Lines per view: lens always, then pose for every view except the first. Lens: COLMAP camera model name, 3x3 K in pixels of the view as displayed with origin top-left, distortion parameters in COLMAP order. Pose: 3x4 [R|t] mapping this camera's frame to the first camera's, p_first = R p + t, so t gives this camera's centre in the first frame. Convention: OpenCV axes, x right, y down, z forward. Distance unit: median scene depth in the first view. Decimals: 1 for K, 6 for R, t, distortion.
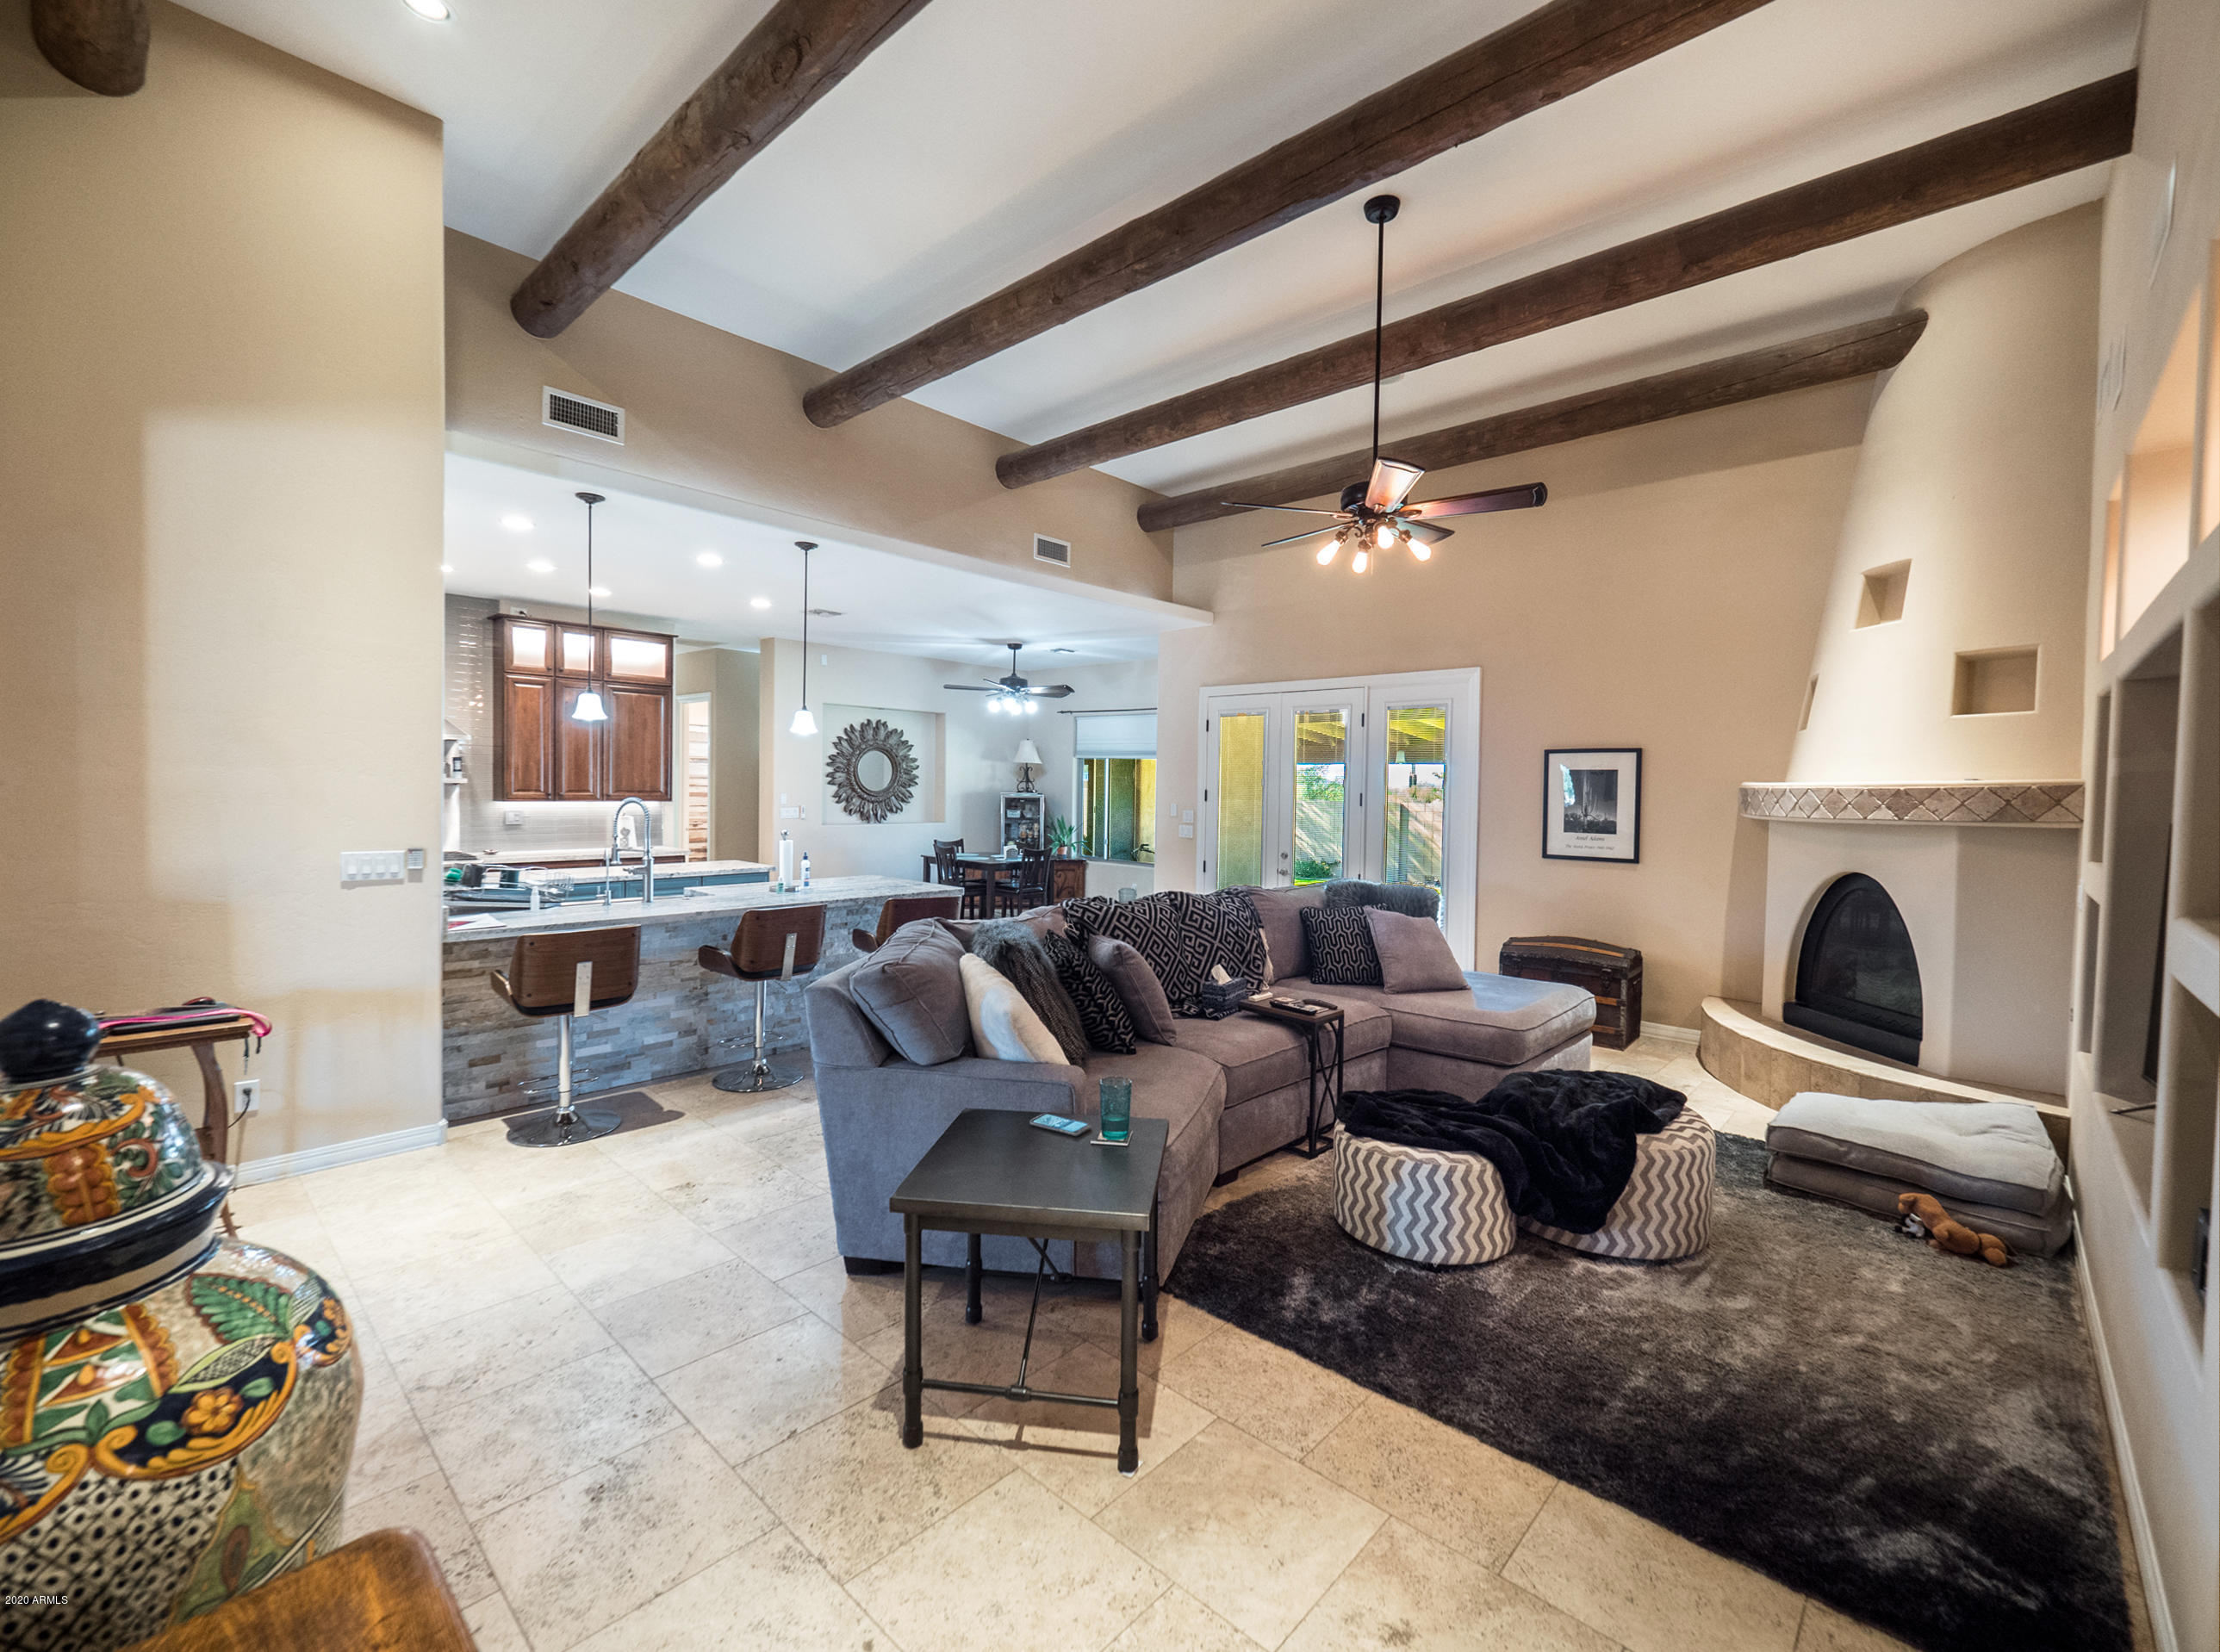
lens RADIAL K [[945.4, 0, 1099.9], [0, 945.4, 808.7], [0, 0, 1]] dist [-0.002990, -0.000657]
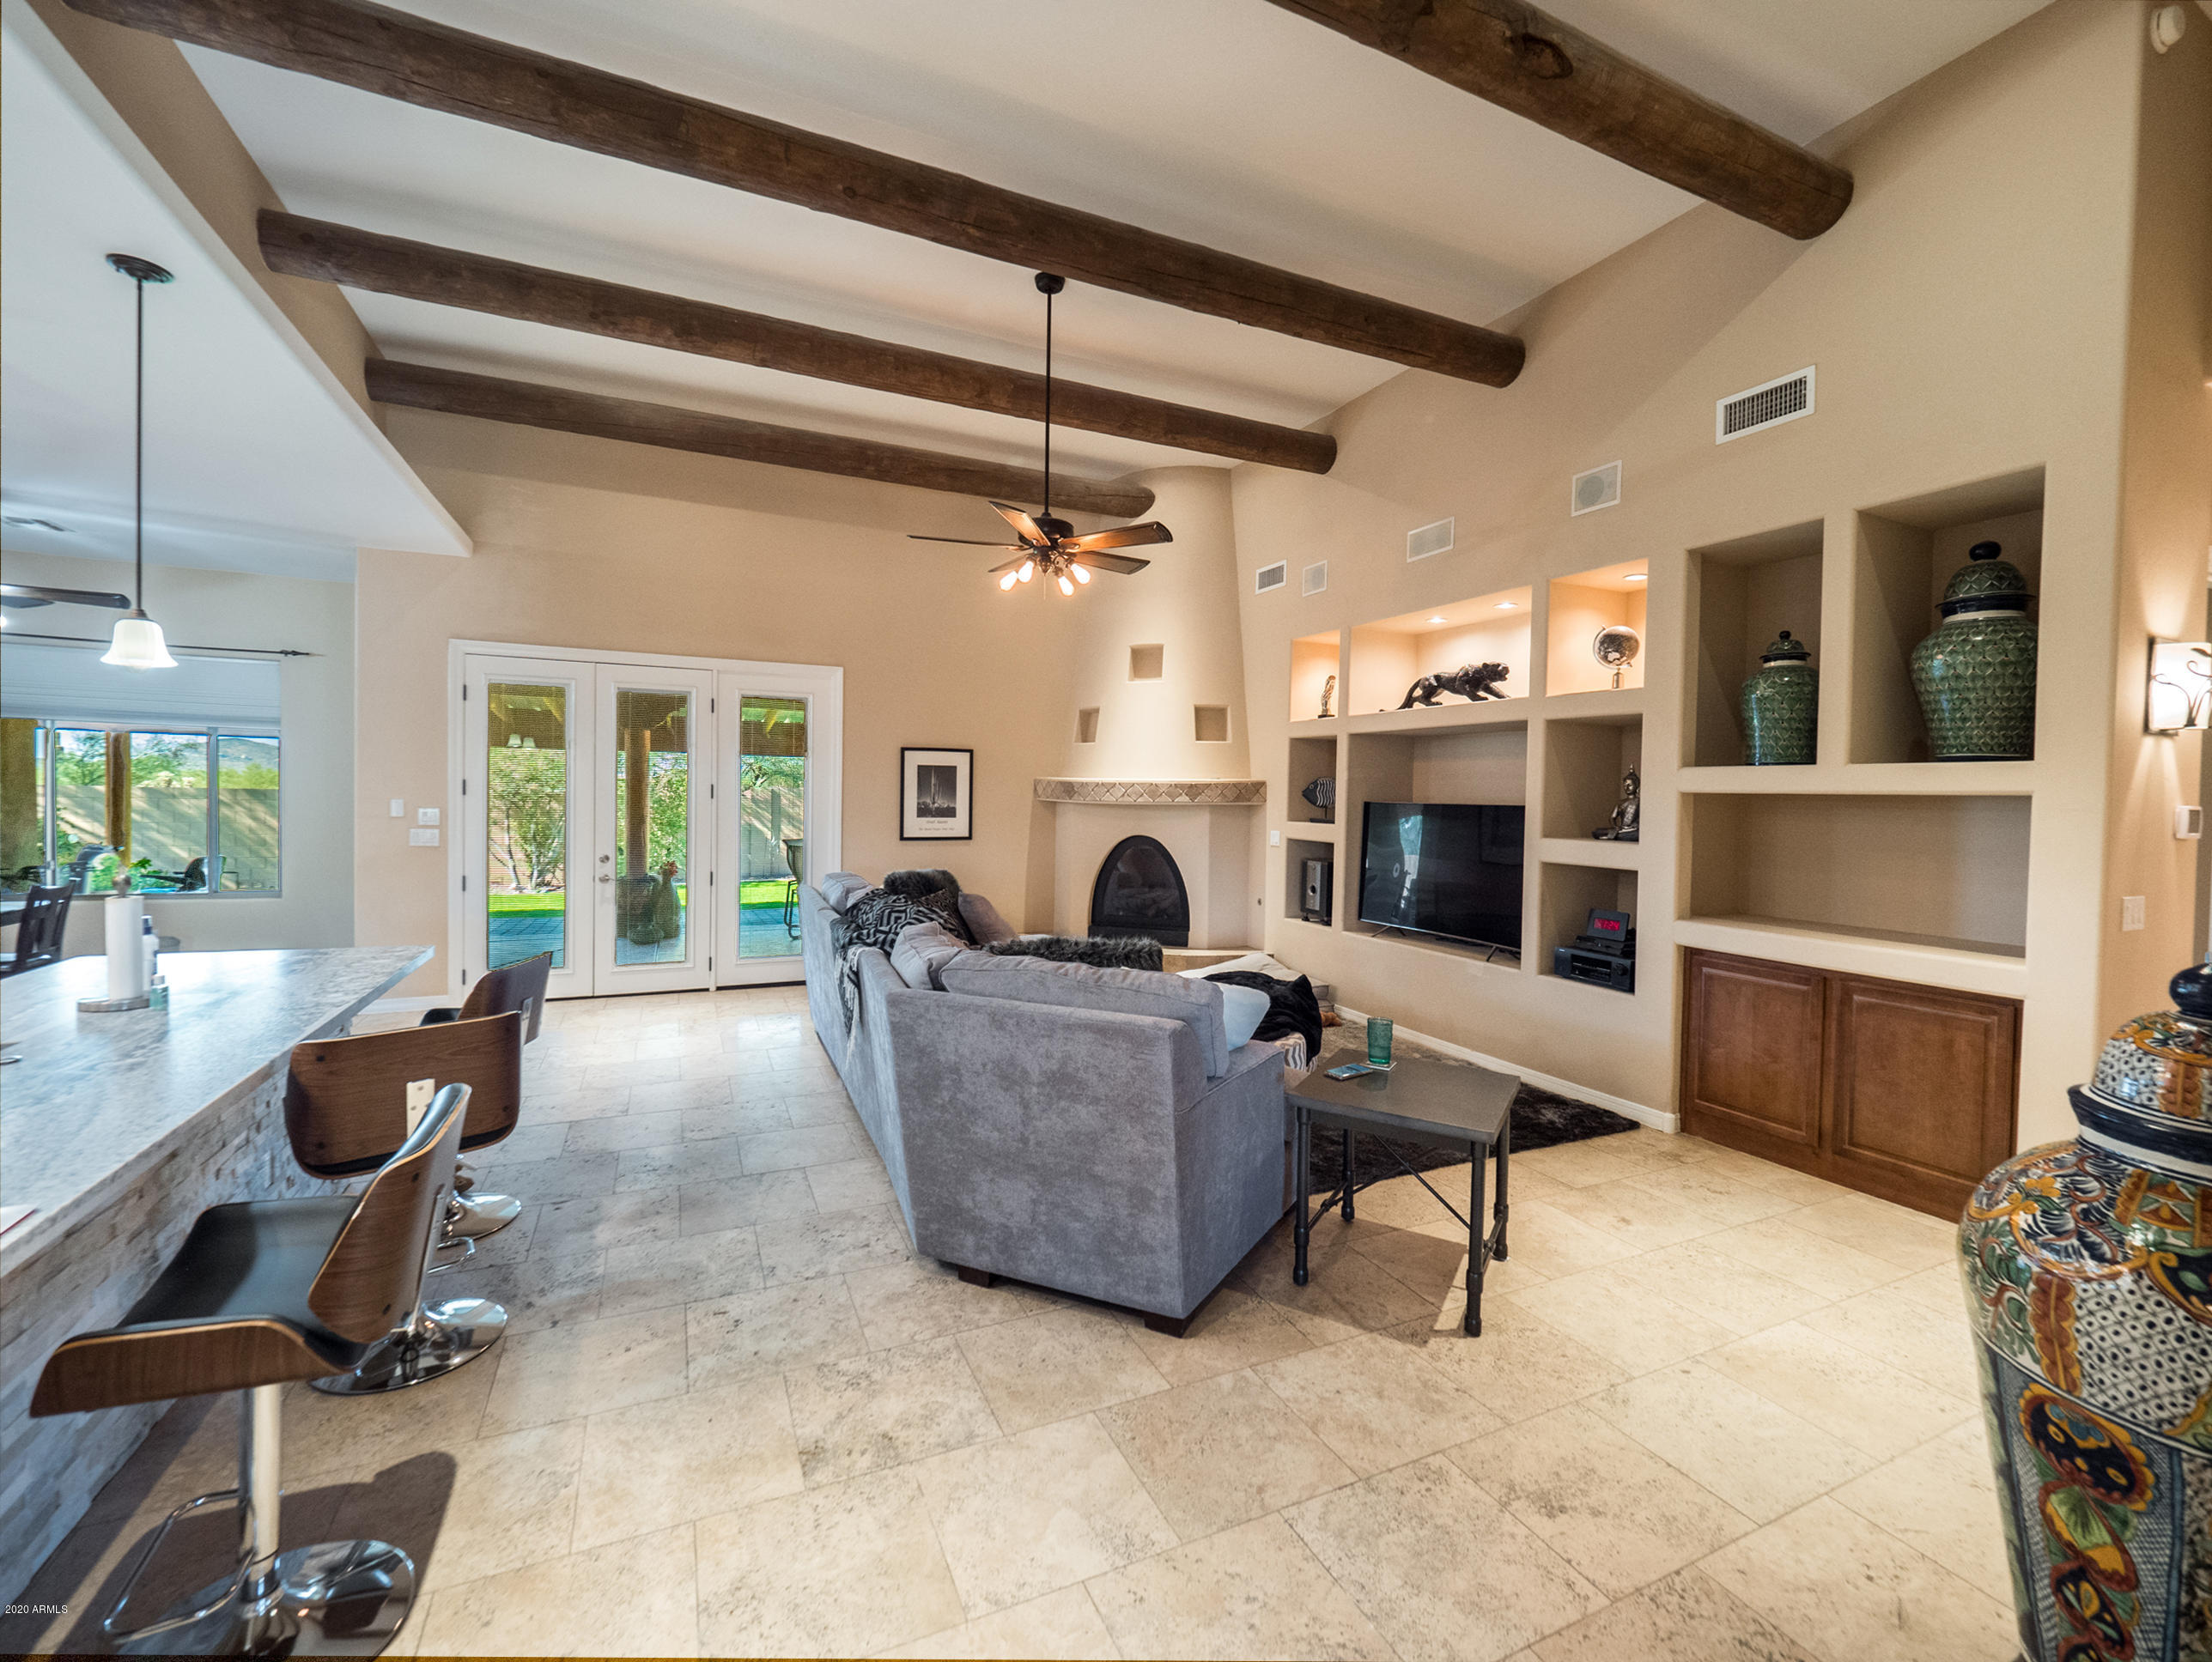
lens RADIAL K [[940.7, 0, 1102.2], [0, 940.7, 812.6], [0, 0, 1]] dist [-0.001315, -0.003985]
pose [[0.381864, -0.033037, 0.923628, -0.732905], [0.011578, 0.999453, 0.030962, -0.021943], [-0.924146, -0.001130, 0.382038, 0.484680]]
